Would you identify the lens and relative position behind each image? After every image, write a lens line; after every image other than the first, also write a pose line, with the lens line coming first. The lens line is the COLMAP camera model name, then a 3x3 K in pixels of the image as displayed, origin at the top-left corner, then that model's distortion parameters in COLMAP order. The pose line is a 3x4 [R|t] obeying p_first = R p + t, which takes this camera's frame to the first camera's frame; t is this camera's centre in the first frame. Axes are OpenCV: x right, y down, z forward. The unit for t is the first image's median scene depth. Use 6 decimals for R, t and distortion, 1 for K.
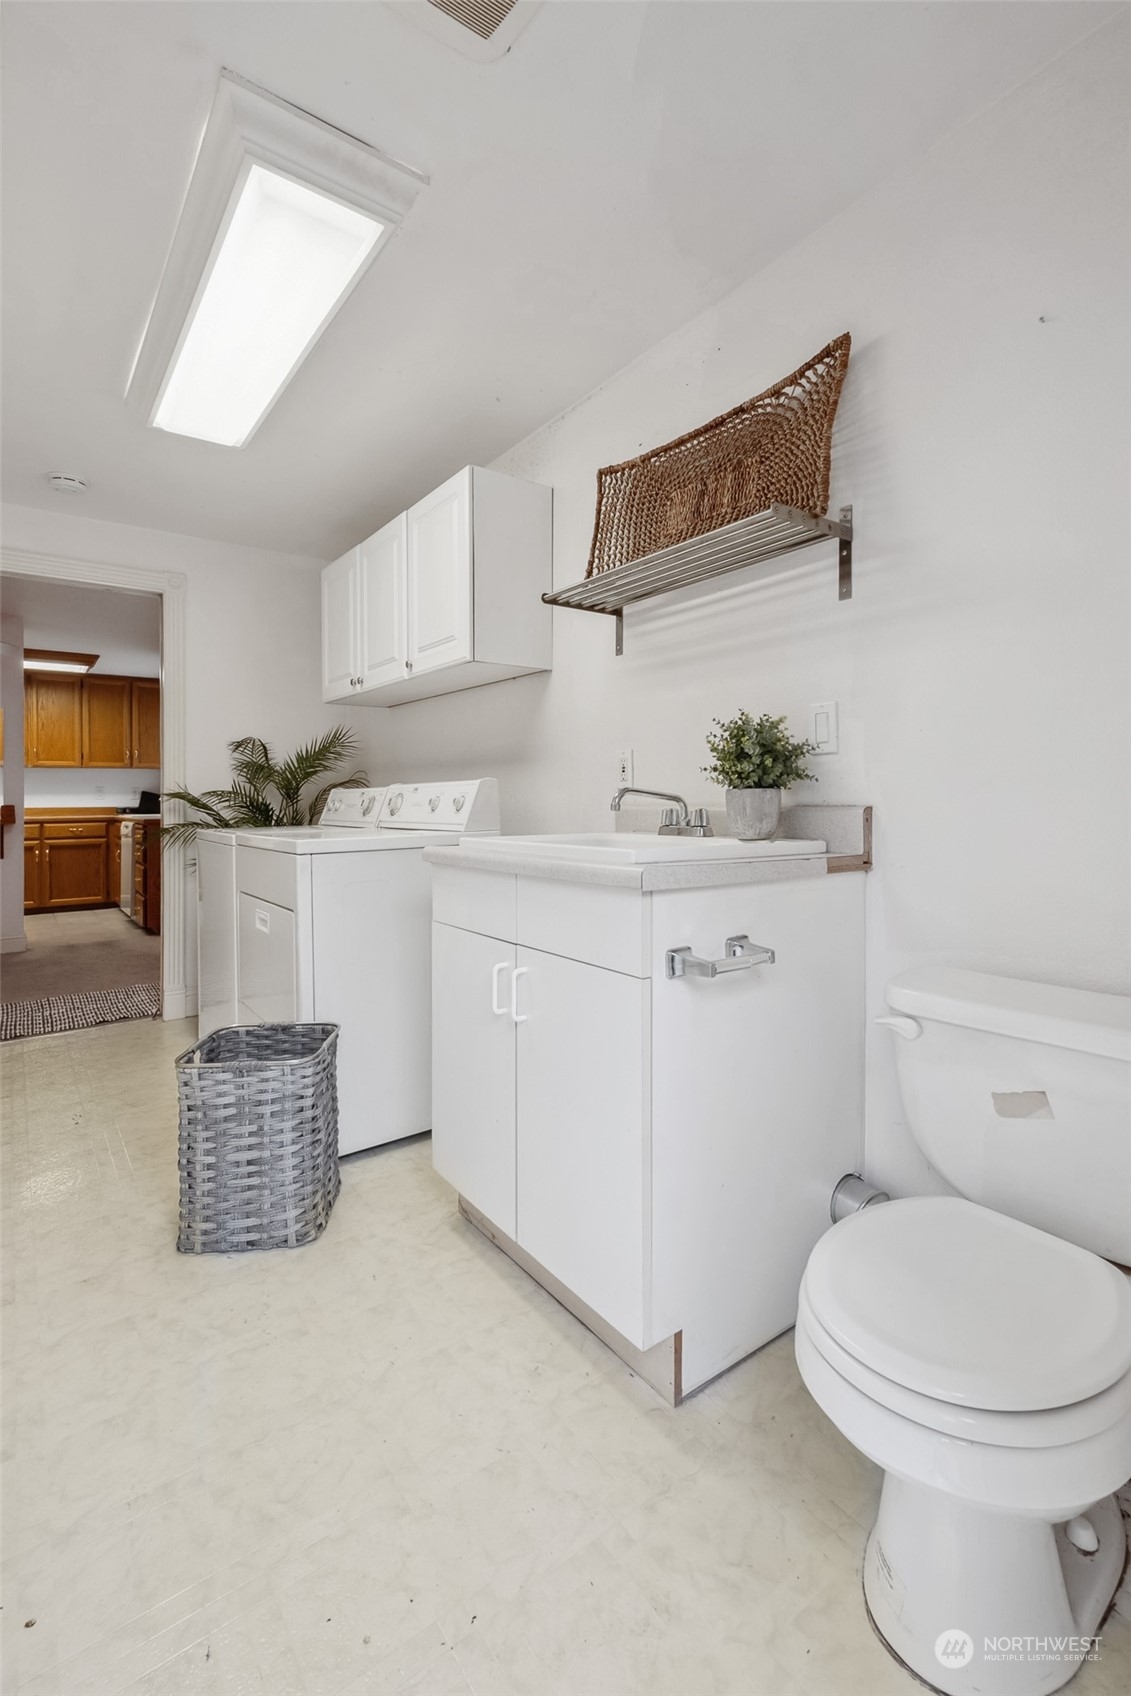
lens RADIAL K [[761.4, 0, 576.1], [0, 761.4, 801.1], [0, 0, 1]] dist [0.008634, 0.000014]
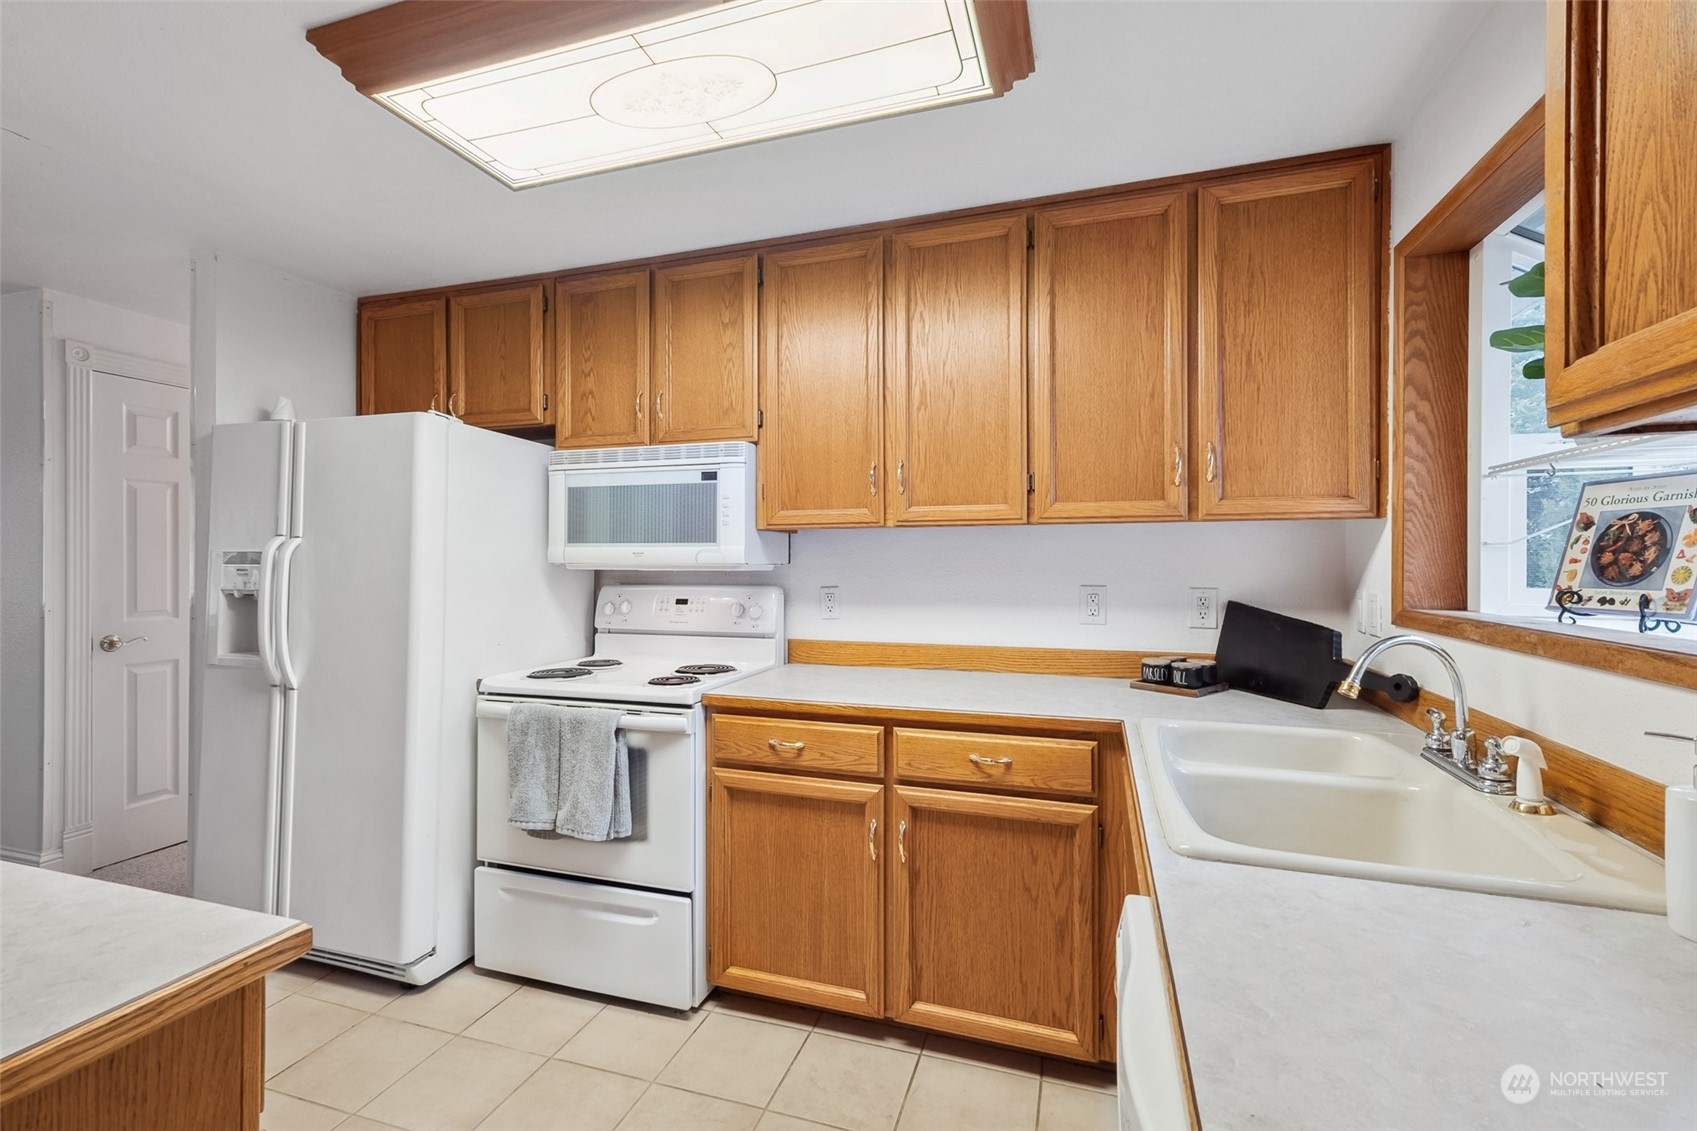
lens RADIAL K [[761.9, 0, 837.2], [0, 761.9, 556.8], [0, 0, 1]] dist [0.008634, 0.000014]
pose [[0.575756, -0.004705, -0.817608, -0.461501], [-0.012168, 0.999823, -0.014323, -0.026946], [0.817531, 0.018195, 0.575598, 0.789603]]
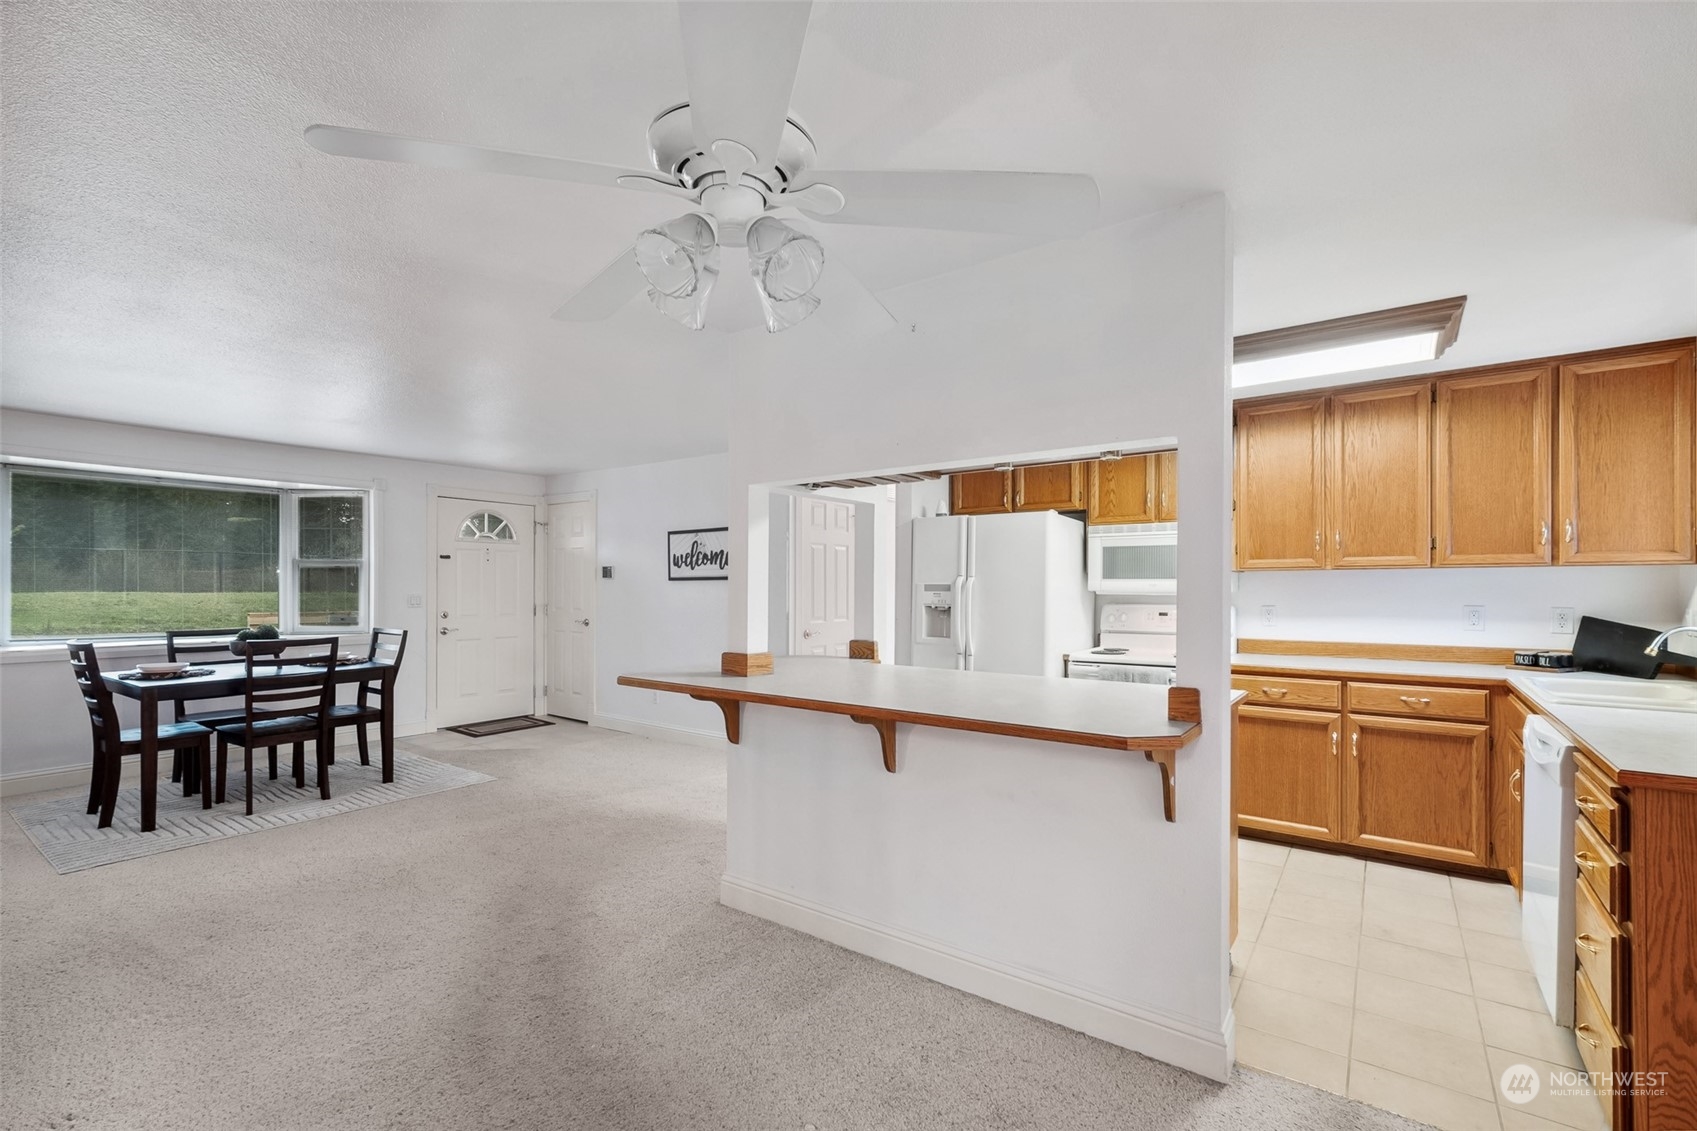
lens RADIAL K [[761.9, 0, 834.2], [0, 761.9, 587.0], [0, 0, 1]] dist [0.008634, 0.000014]
pose [[0.301029, -0.001567, -0.953614, -0.304401], [-0.015914, 0.999851, -0.006666, -0.022853], [0.953482, 0.017183, 0.300959, 0.503050]]
